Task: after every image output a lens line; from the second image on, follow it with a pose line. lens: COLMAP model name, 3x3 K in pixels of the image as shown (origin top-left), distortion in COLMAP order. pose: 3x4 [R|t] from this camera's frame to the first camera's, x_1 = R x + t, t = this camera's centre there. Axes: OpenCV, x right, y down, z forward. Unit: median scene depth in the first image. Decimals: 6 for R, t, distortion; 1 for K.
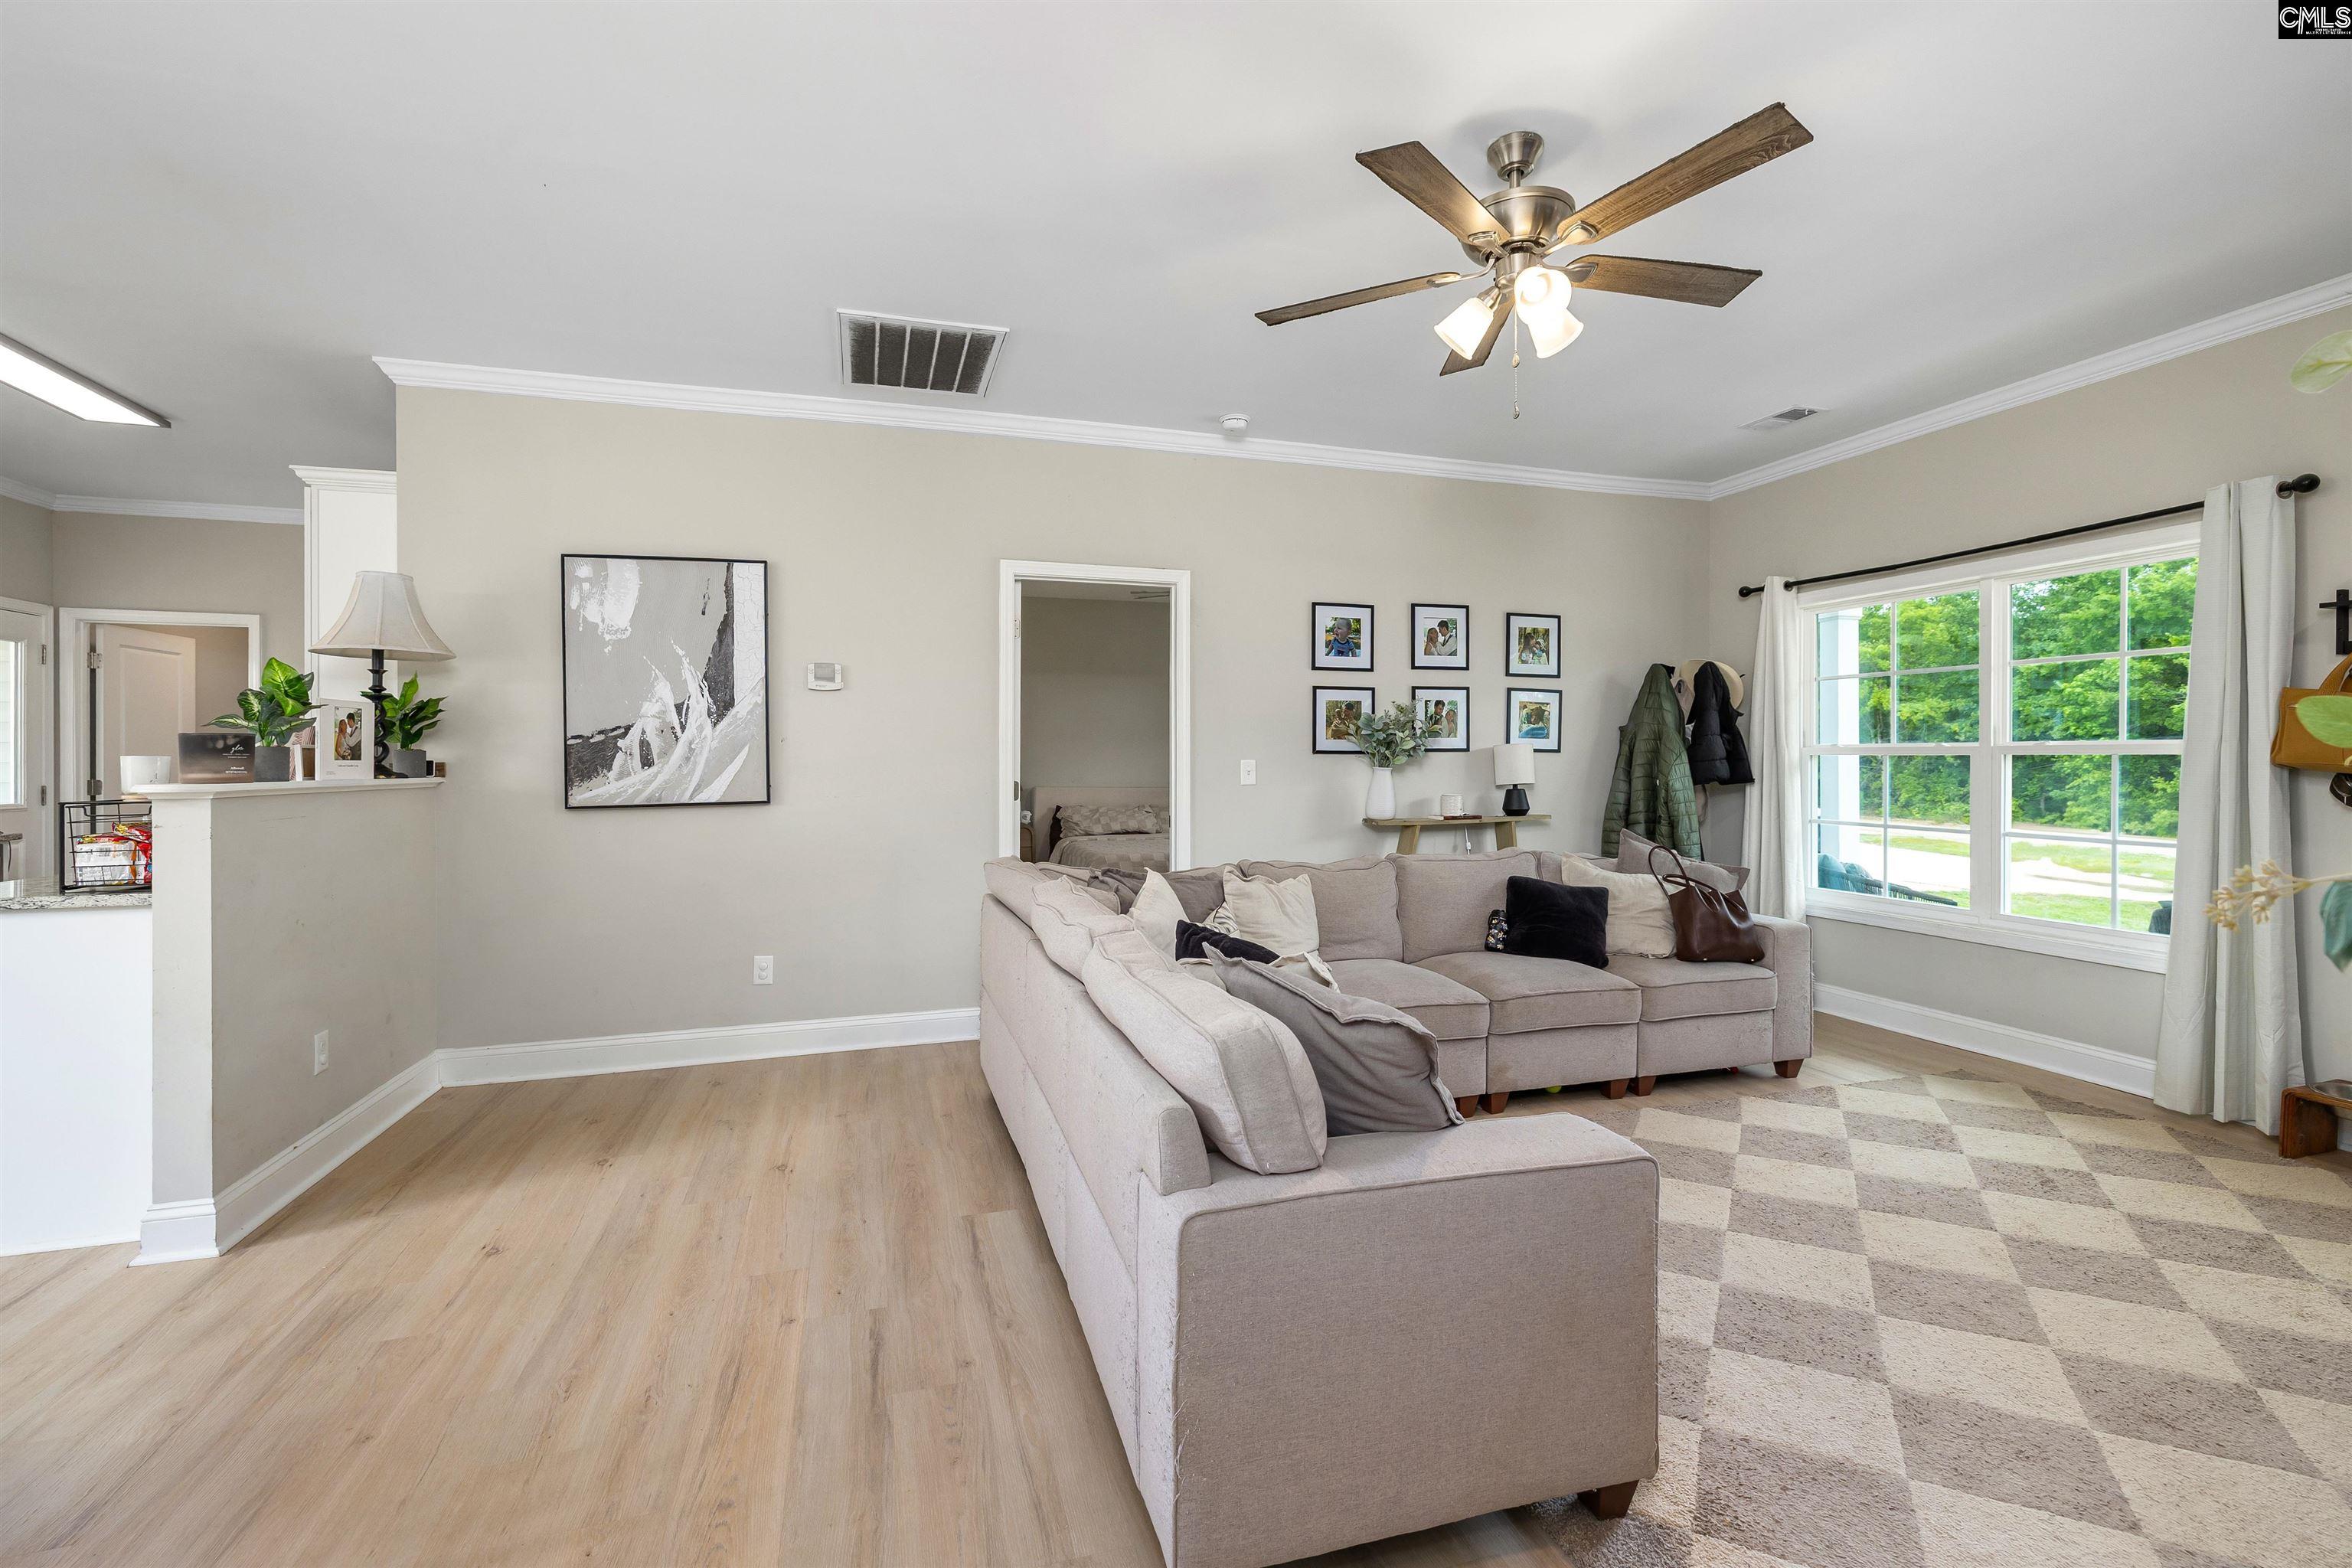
lens RADIAL K [[1015.3, 0, 1167.8], [0, 1015.3, 760.0], [0, 0, 1]] dist [0.001632, -0.000247]
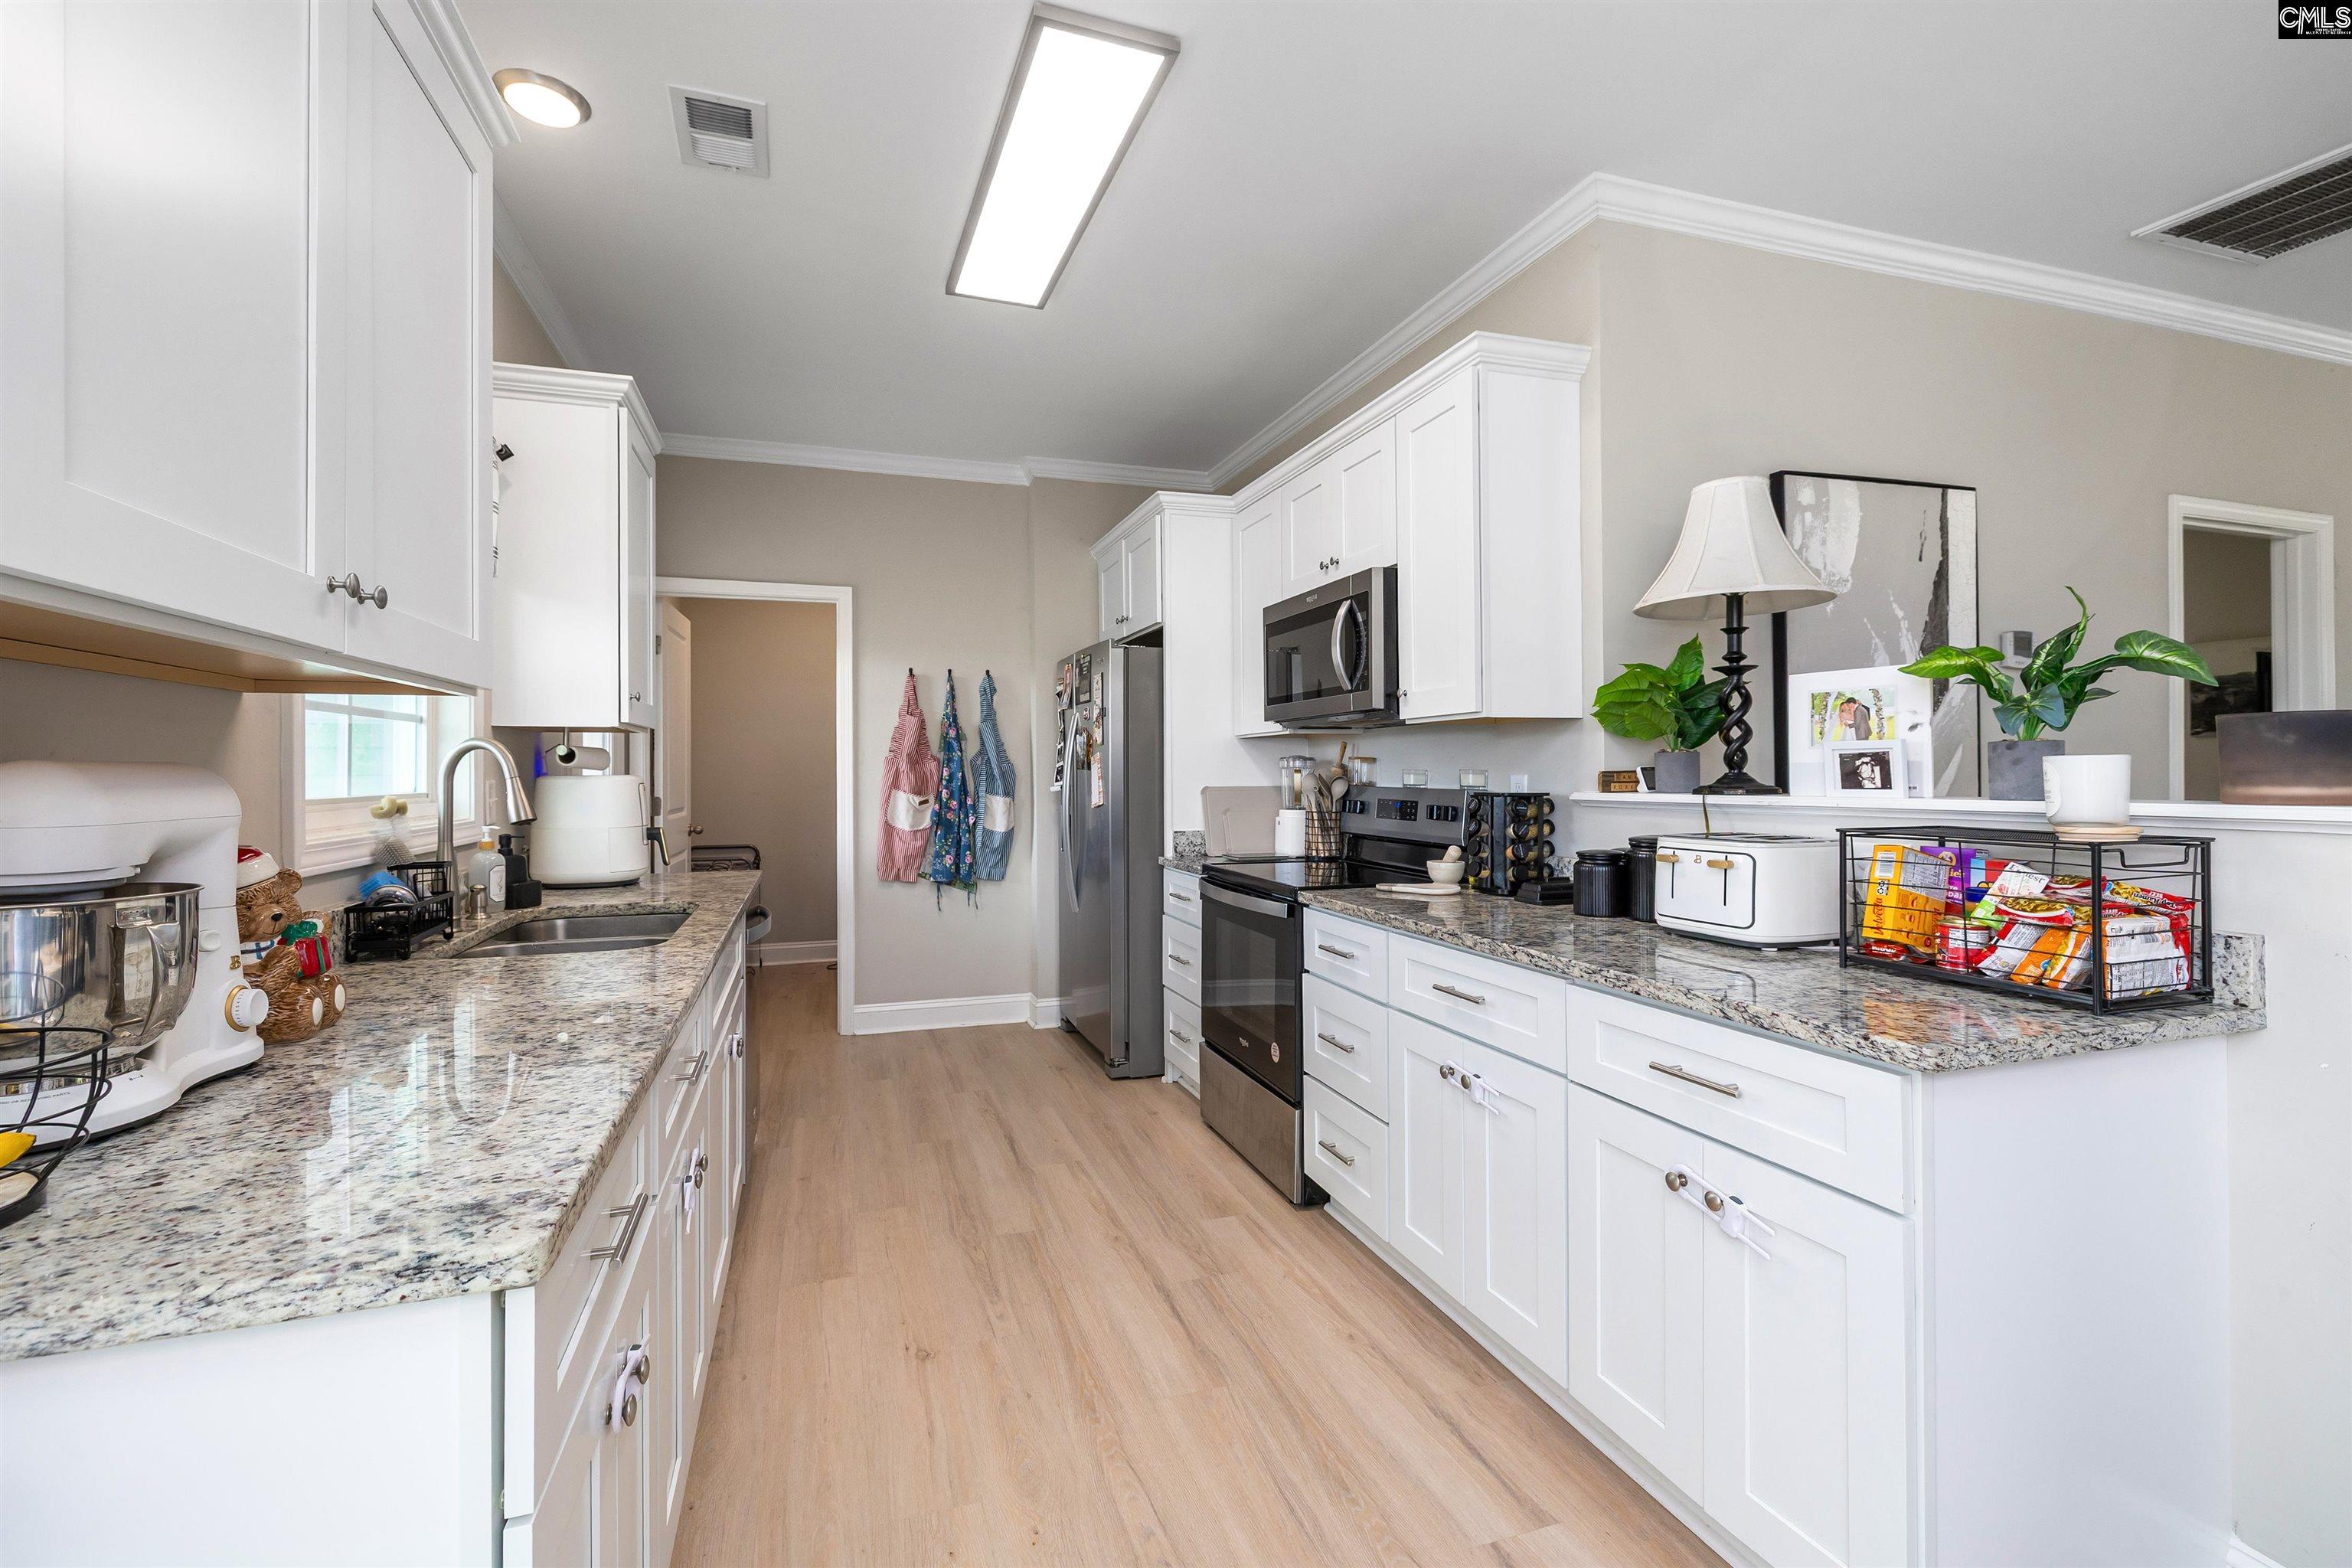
lens RADIAL K [[1015.3, 0, 1149.6], [0, 1015.3, 770.3], [0, 0, 1]] dist [0.001632, -0.000247]
pose [[0.999344, -0.003939, 0.036004, -1.053701], [0.004012, 0.999990, -0.001962, 0.002372], [-0.035996, 0.002105, 0.999350, 0.320837]]
